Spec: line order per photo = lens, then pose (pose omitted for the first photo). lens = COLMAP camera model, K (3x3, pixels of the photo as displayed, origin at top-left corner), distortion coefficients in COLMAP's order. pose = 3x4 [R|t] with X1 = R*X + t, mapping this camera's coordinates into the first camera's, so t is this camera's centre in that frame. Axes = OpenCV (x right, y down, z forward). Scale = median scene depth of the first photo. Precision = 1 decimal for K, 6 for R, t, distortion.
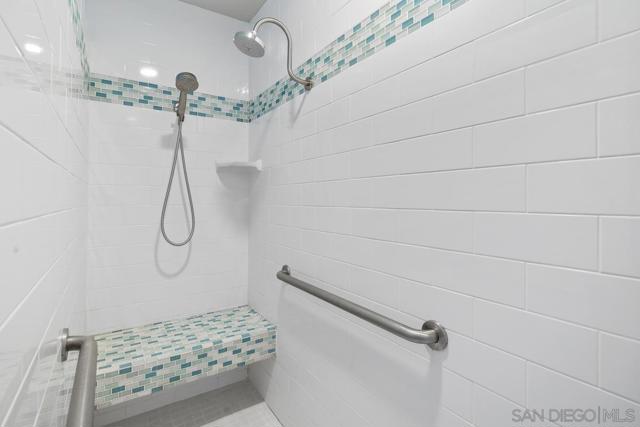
lens RADIAL K [[312.4, 0, 321.1], [0, 312.4, 202.3], [0, 0, 1]] dist [-0.000458, 0.000322]
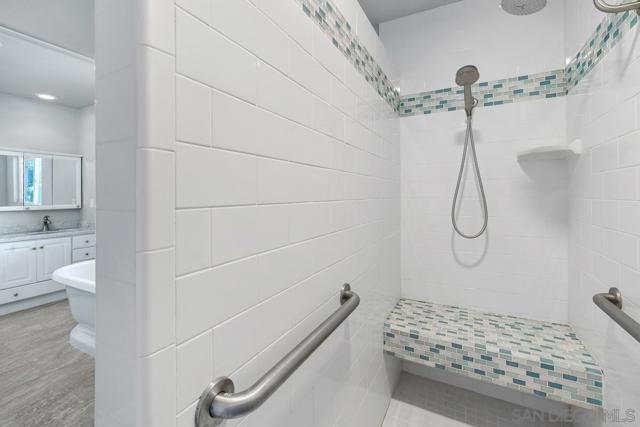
lens RADIAL K [[278.3, 0, 323.5], [0, 278.3, 194.4], [0, 0, 1]] dist [0.001531, -0.000085]
pose [[0.471273, -0.003957, -0.881979, 0.121775], [-0.002250, 0.999981, -0.005688, 0.002446], [0.881985, 0.004665, 0.471255, 0.150647]]
